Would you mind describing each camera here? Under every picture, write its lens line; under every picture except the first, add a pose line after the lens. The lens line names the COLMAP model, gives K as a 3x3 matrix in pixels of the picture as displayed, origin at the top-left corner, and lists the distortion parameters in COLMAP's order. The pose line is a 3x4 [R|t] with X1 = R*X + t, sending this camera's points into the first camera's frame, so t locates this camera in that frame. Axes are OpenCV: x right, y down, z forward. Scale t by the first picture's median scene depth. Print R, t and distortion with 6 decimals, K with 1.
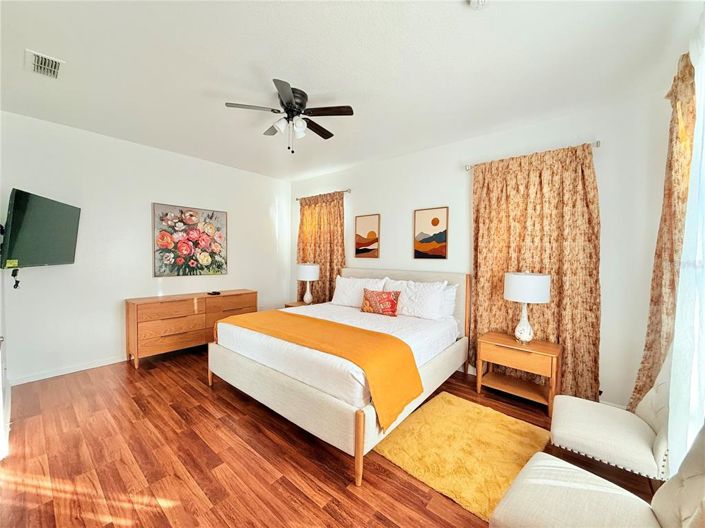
lens RADIAL K [[281.4, 0, 351.3], [0, 281.4, 263.5], [0, 0, 1]] dist [0.000303, -0.000223]
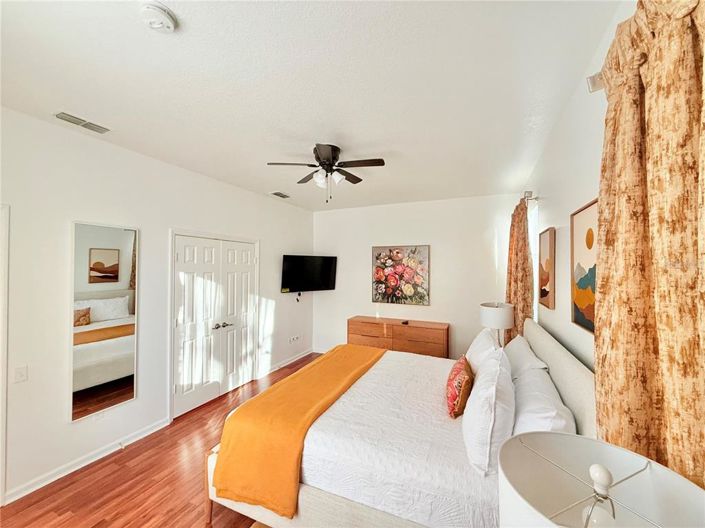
lens RADIAL K [[281.4, 0, 352.5], [0, 281.4, 265.0], [0, 0, 1]] dist [0.000303, -0.000223]
pose [[0.280734, -0.021345, -0.959548, 0.530142], [-0.031605, 0.999005, -0.031469, -0.078516], [0.959265, 0.039161, 0.279781, 0.507882]]
